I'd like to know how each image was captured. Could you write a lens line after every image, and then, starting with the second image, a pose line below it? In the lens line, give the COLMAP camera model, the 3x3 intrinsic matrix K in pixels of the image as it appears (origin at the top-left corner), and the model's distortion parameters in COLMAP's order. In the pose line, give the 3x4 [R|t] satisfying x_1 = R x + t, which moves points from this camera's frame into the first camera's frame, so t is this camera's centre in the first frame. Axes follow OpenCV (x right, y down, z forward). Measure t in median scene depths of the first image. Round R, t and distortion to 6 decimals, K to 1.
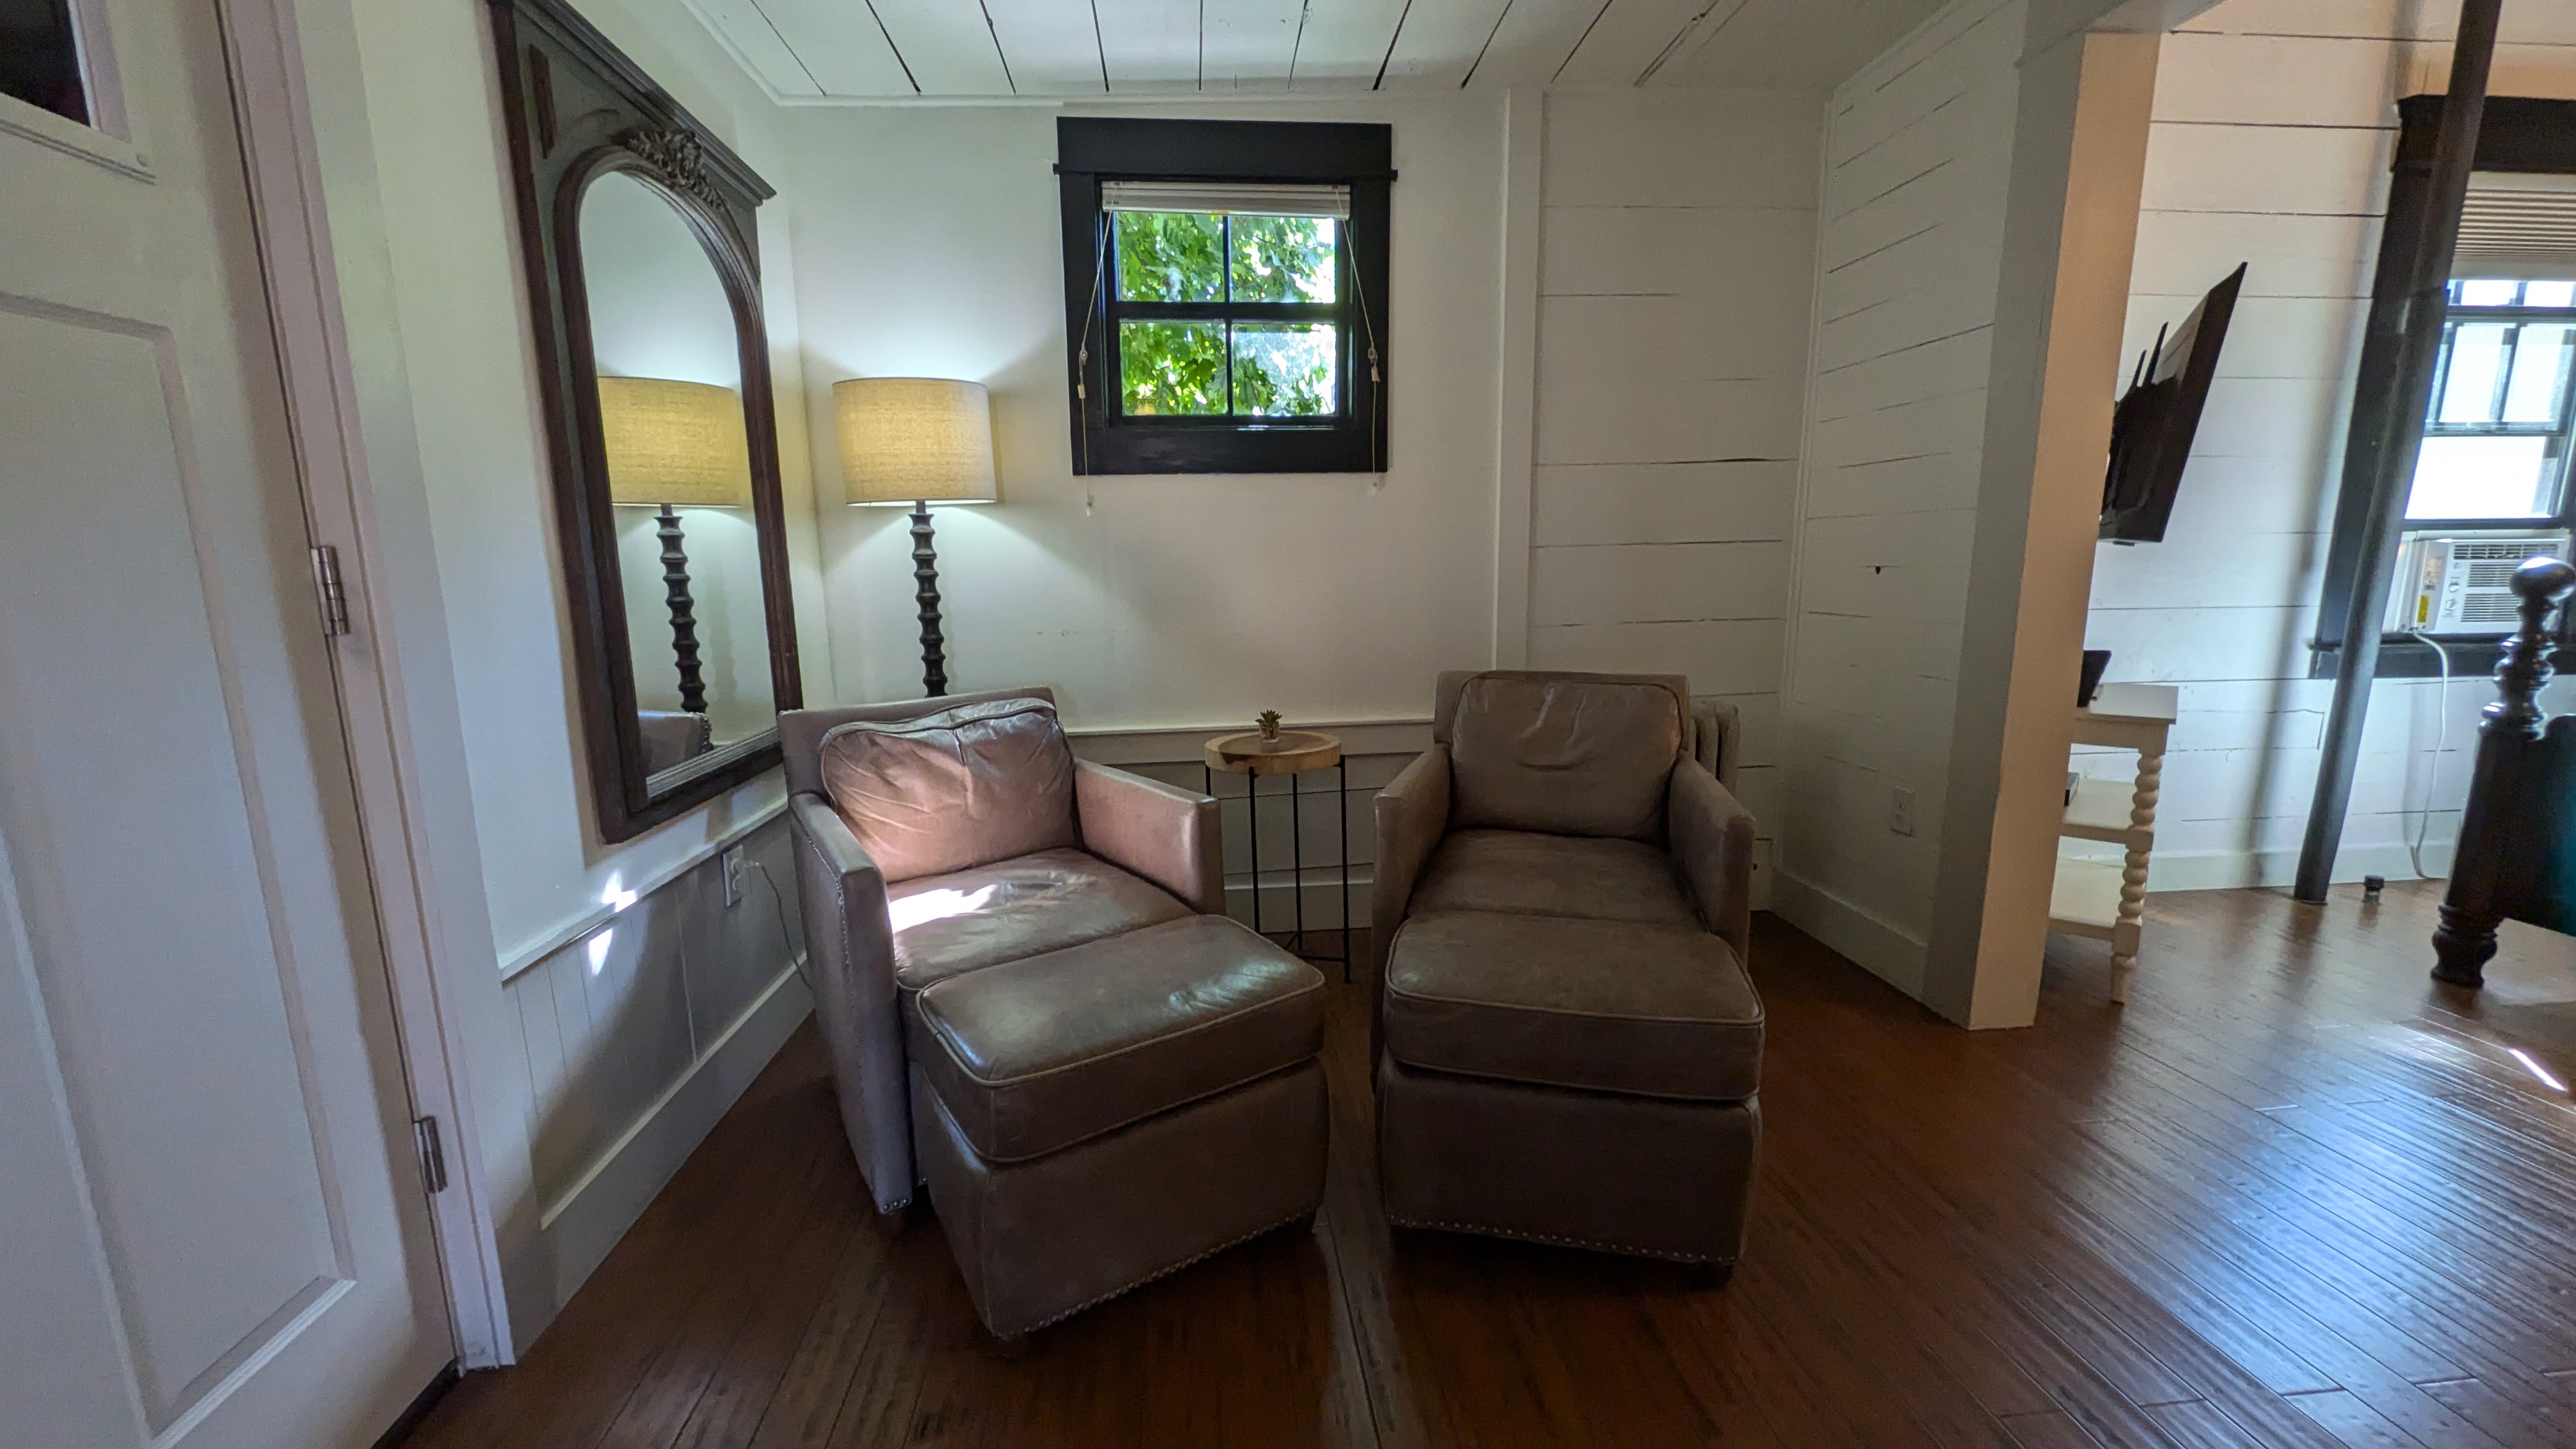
lens RADIAL K [[1004.6, 0, 1291.1], [0, 1004.6, 737.5], [0, 0, 1]] dist [-0.001263, -0.000460]
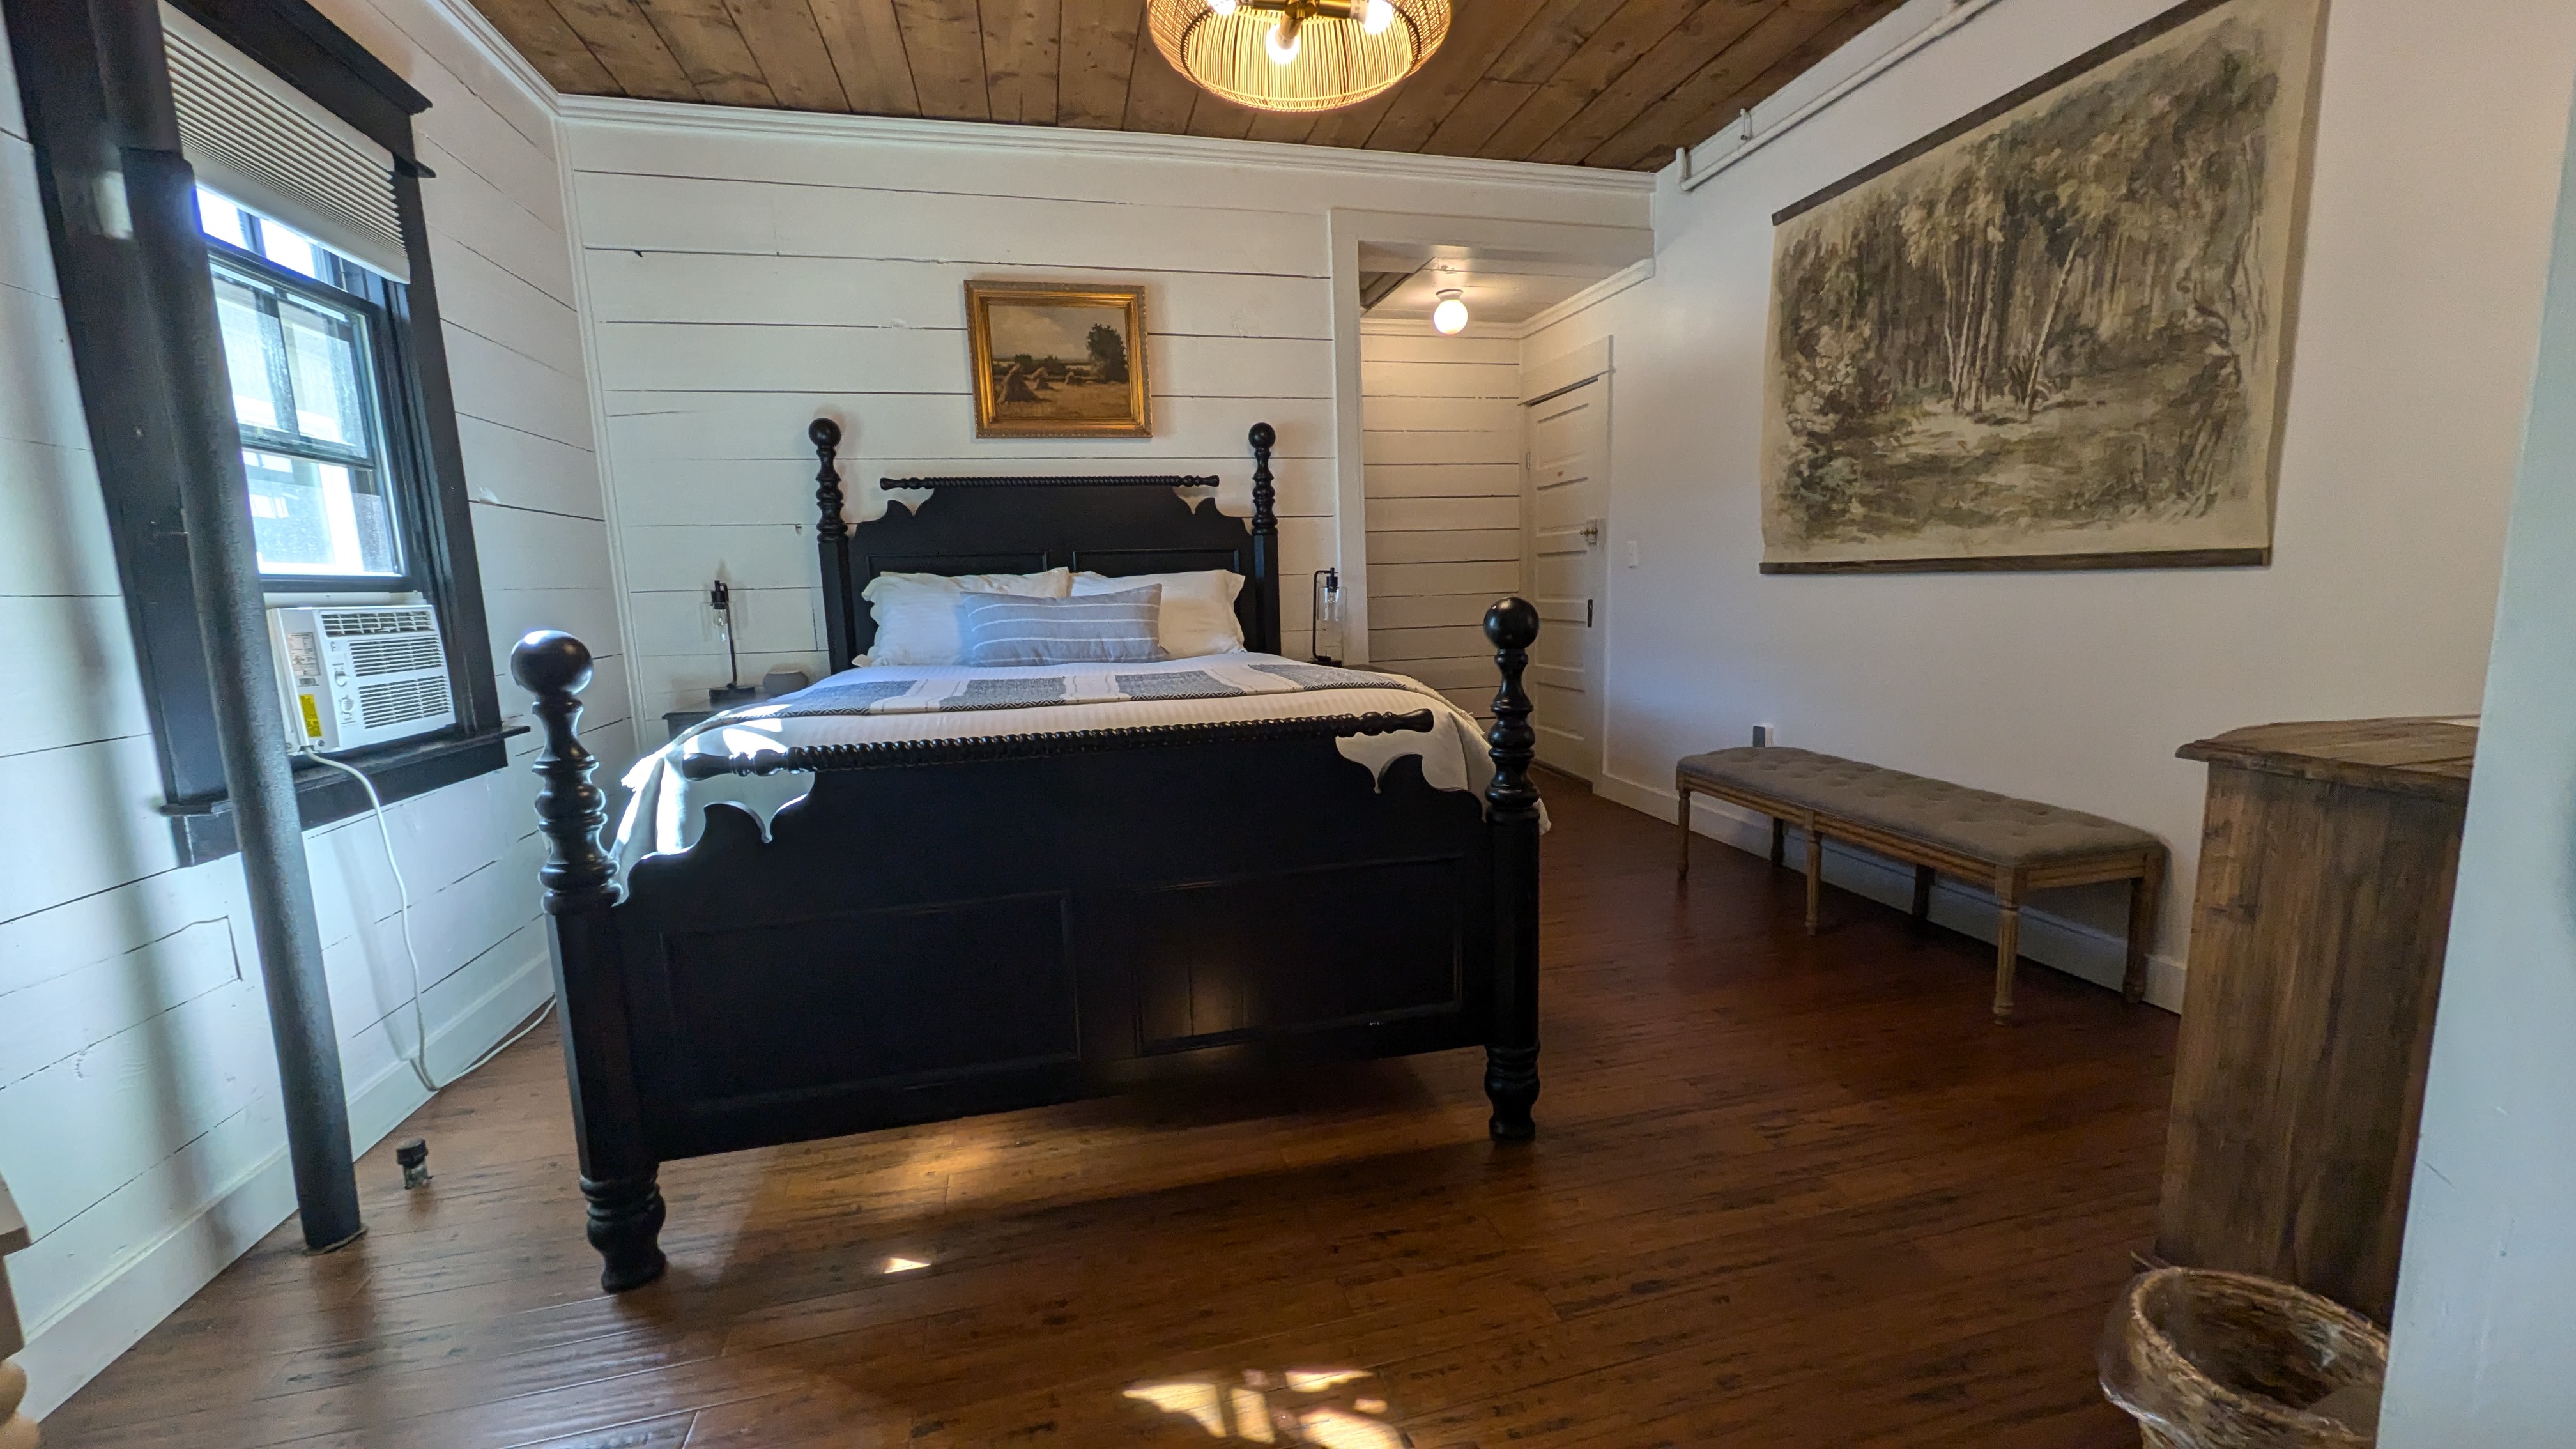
lens RADIAL K [[1004.6, 0, 1291.1], [0, 1004.6, 737.5], [0, 0, 1]] dist [-0.001263, -0.000460]
pose [[-0.141296, -0.138223, 0.980270, 0.427037], [0.211067, 0.963231, 0.166244, -0.091031], [-0.967205, 0.230392, -0.106927, 0.479165]]
